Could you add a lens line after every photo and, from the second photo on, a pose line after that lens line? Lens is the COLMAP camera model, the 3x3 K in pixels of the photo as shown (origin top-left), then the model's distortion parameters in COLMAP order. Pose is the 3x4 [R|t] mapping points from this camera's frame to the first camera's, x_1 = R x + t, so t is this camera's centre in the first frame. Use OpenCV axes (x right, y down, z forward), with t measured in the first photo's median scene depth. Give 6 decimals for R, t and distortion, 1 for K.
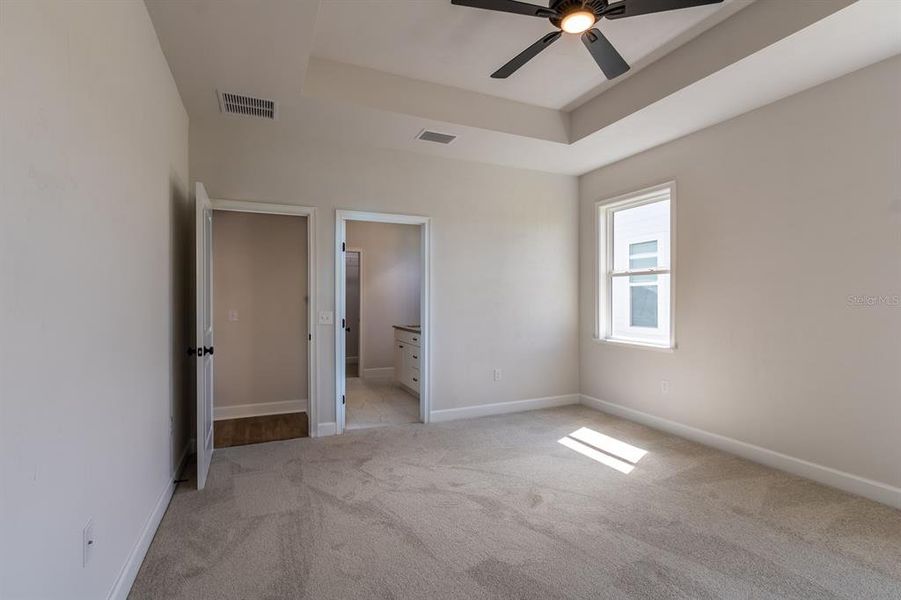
lens RADIAL K [[417.2, 0, 450.2], [0, 417.2, 303.4], [0, 0, 1]] dist [0.001204, 0.000327]
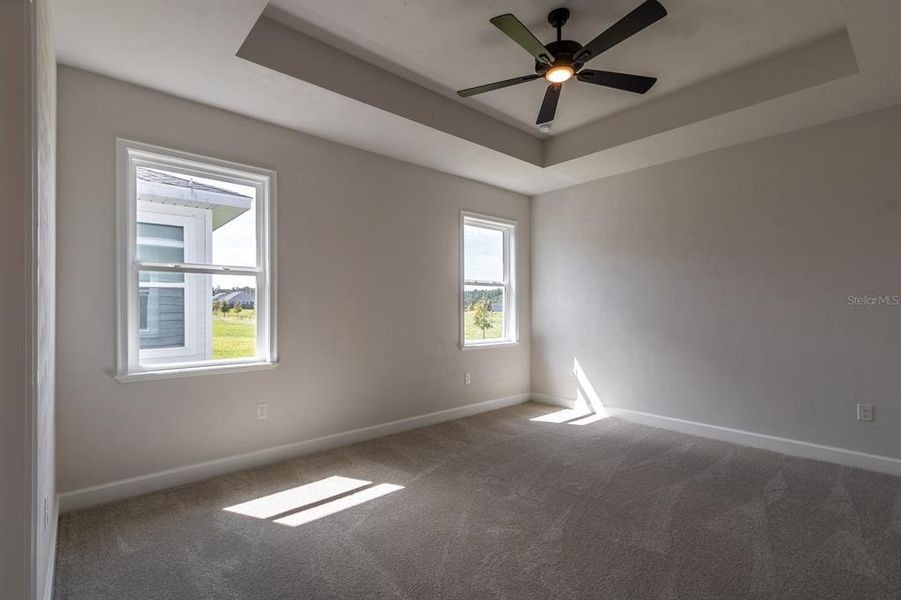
lens RADIAL K [[411.9, 0, 464.2], [0, 411.9, 309.1], [0, 0, 1]] dist [0.000875, 0.000125]
pose [[-0.300526, -0.005258, 0.953759, -0.375434], [0.009619, 0.999917, 0.008544, -0.008425], [-0.953725, 0.011742, -0.300451, 0.818485]]
